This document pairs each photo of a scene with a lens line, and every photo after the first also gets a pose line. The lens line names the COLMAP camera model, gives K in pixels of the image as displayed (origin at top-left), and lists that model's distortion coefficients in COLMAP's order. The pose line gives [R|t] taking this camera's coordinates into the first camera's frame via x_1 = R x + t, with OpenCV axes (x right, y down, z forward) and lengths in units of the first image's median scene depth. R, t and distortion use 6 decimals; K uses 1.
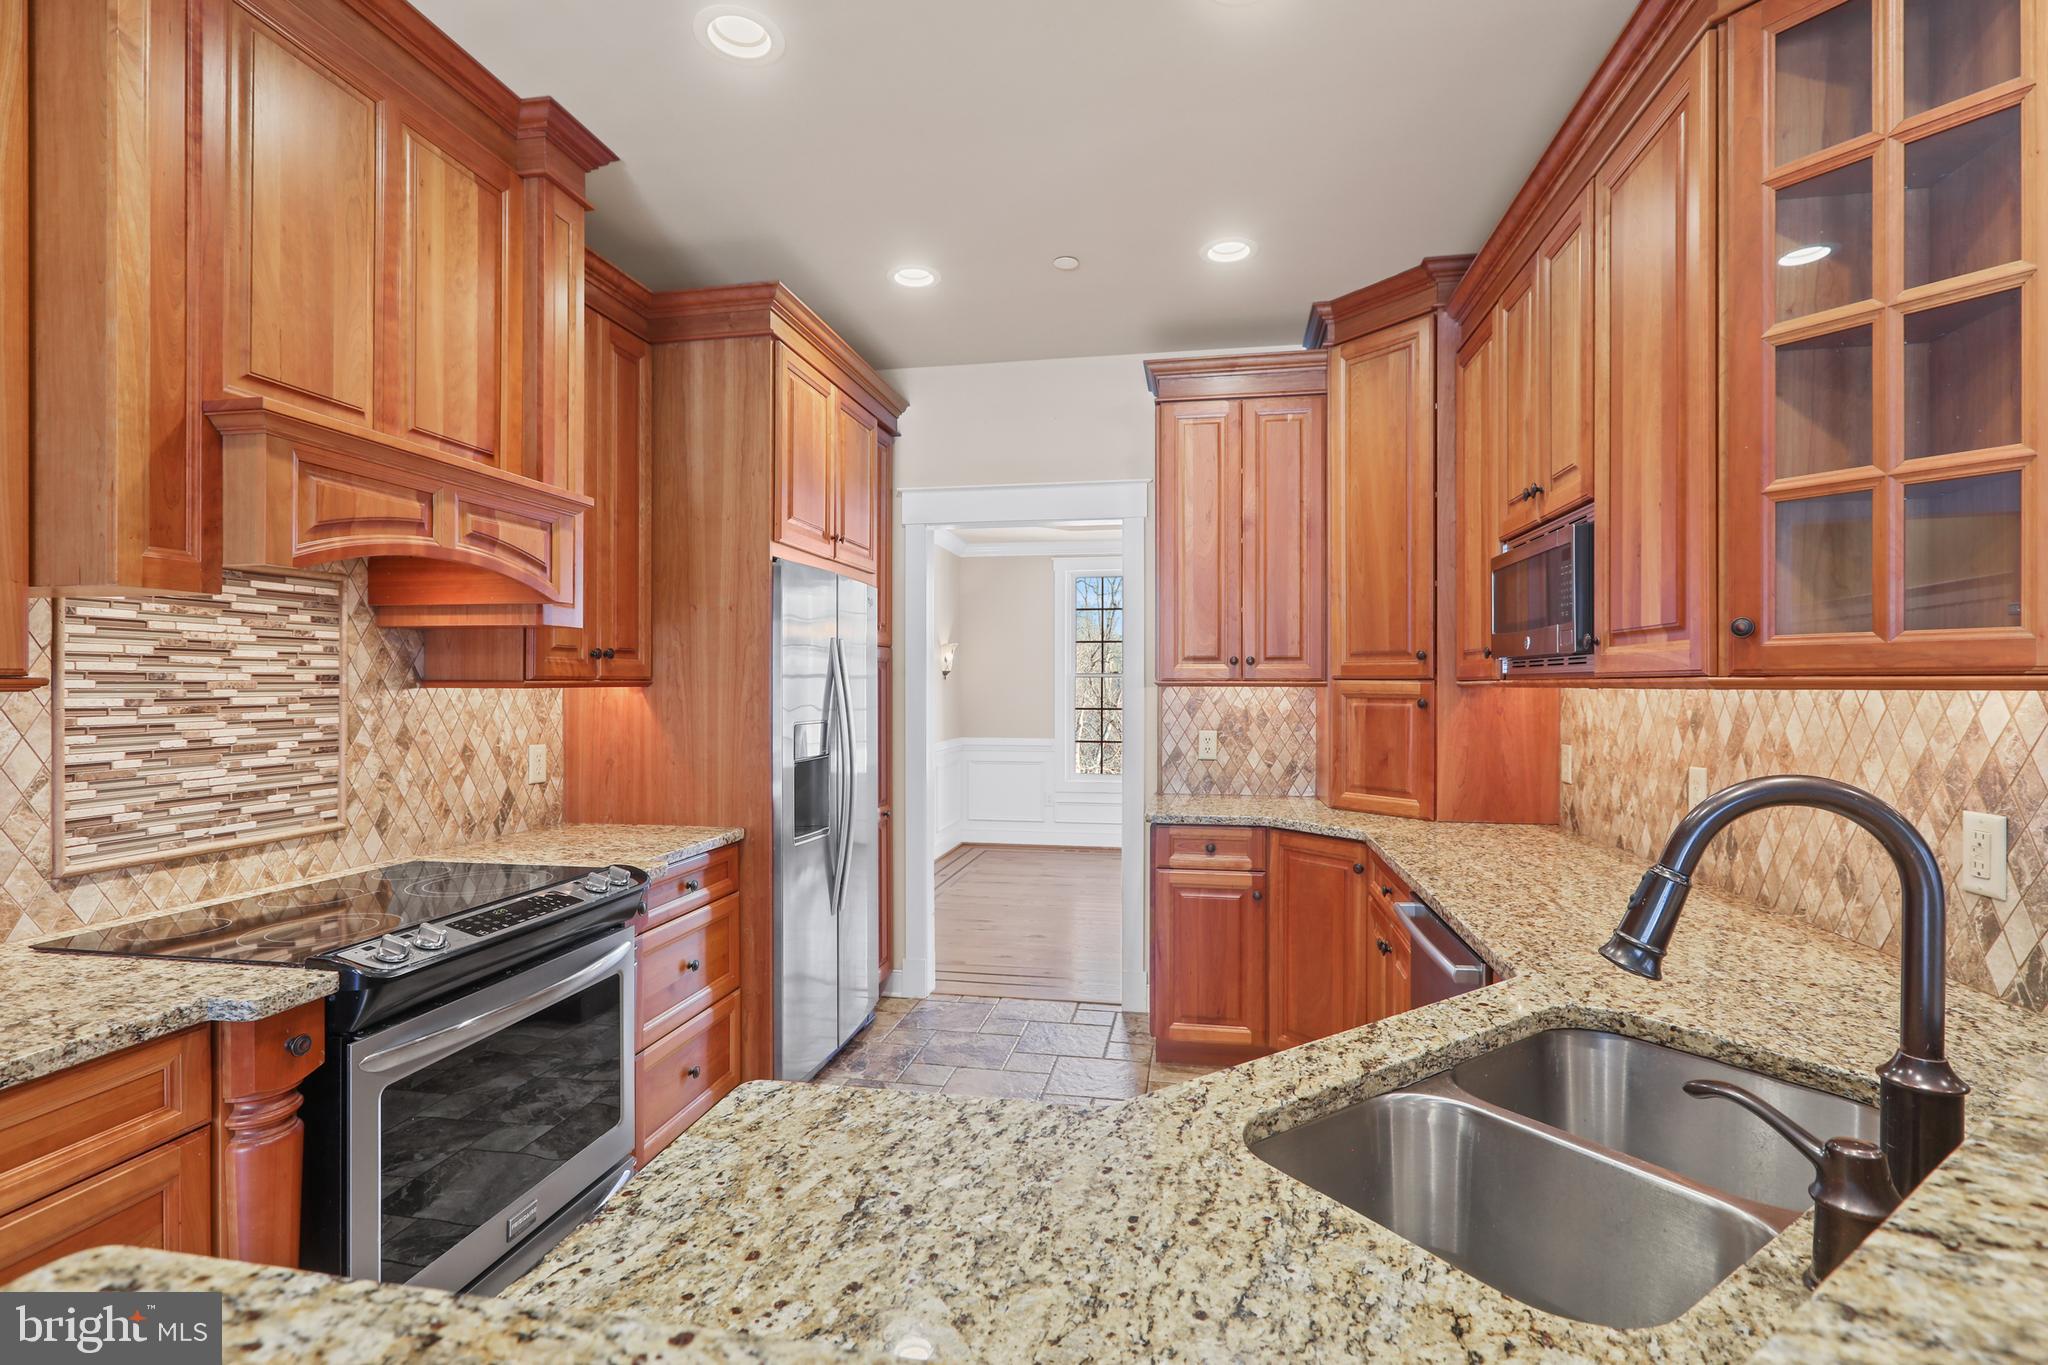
lens RADIAL K [[1009.0, 0, 928.9], [0, 1009.0, 686.3], [0, 0, 1]] dist [-0.002066, 0.000792]
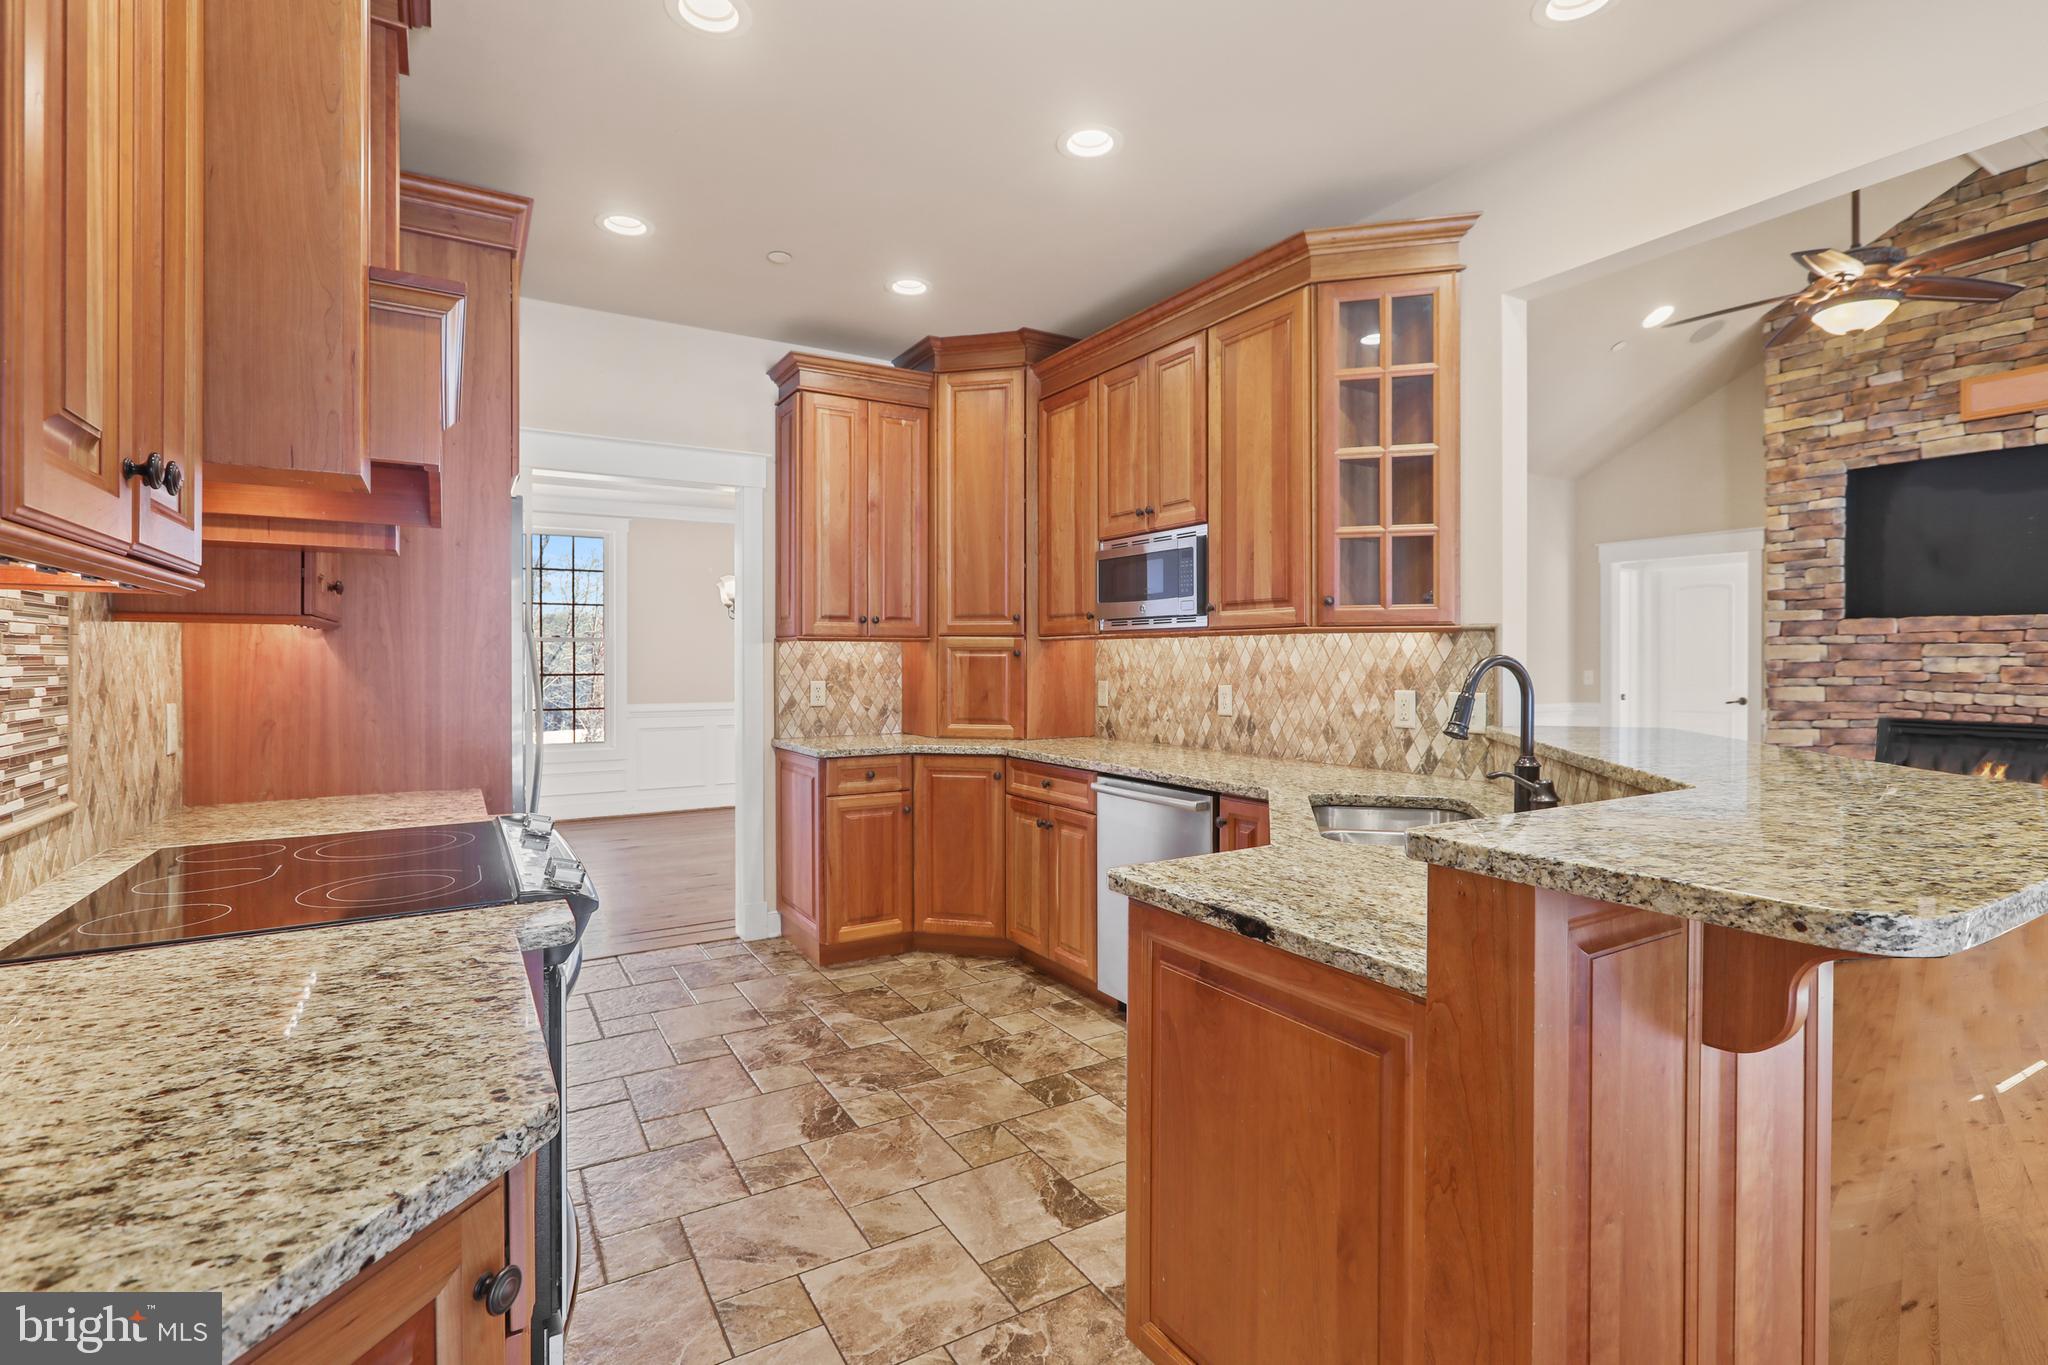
lens RADIAL K [[1059.2, 0, 1014.1], [0, 1059.2, 660.8], [0, 0, 1]] dist [0.000970, 0.000807]
pose [[0.711236, 0.000255, 0.702953, -0.525649], [0.000957, 0.999999, -0.001331, 0.029250], [-0.702952, 0.001619, 0.711235, -0.014097]]
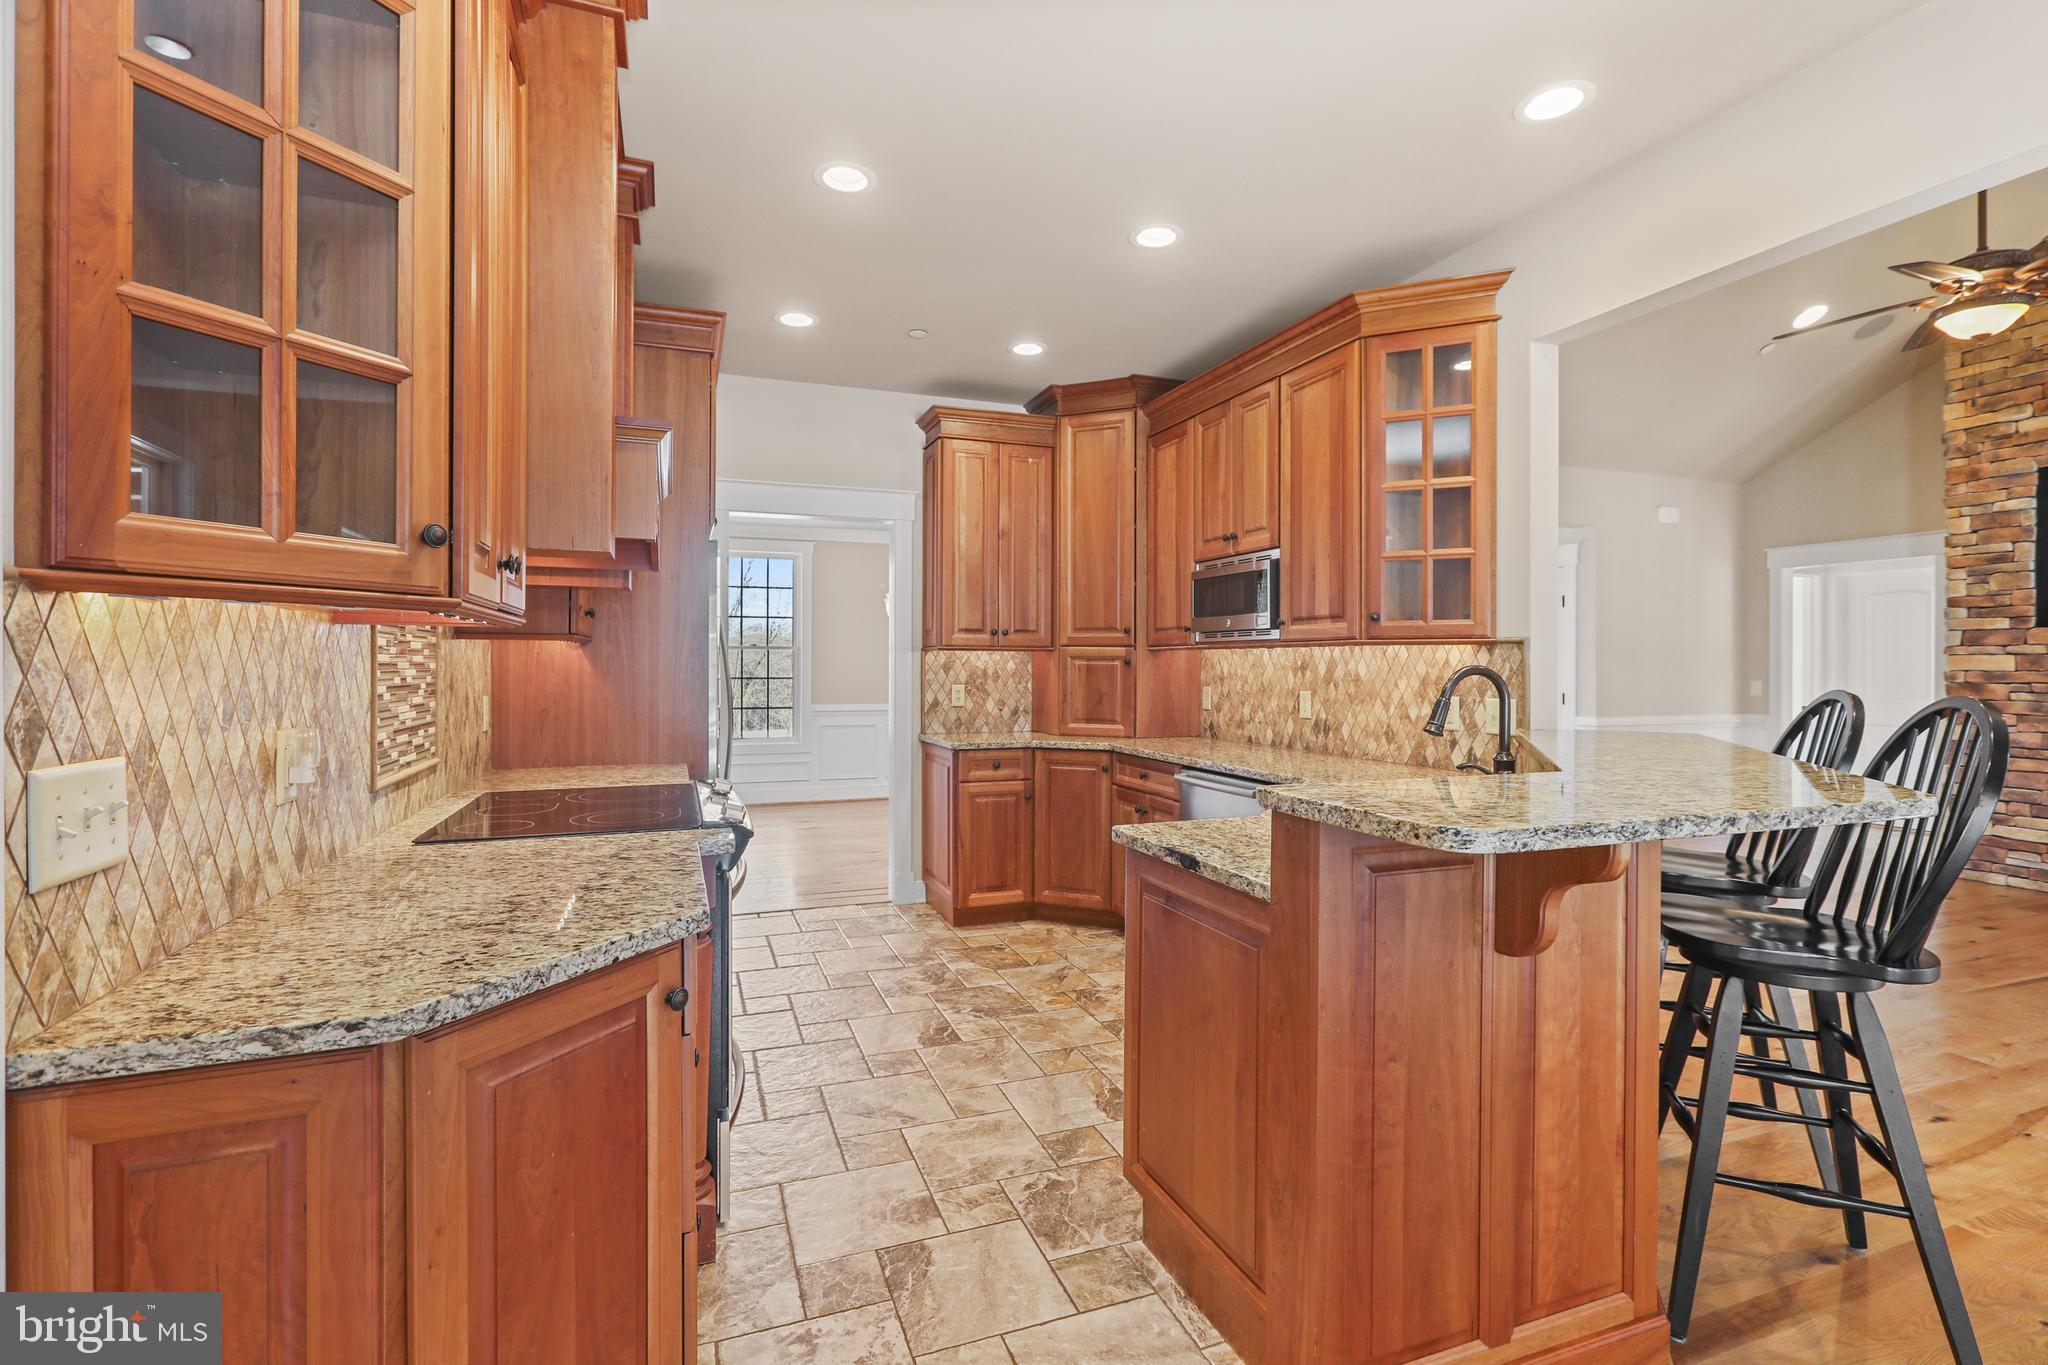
lens RADIAL K [[1062.6, 0, 969.1], [0, 1062.6, 662.6], [0, 0, 1]] dist [-0.002543, -0.000110]
pose [[0.846440, 0.005898, 0.532452, -0.585618], [-0.003638, 0.999979, -0.005294, 0.028228], [-0.532472, 0.002544, 0.846444, -0.246080]]
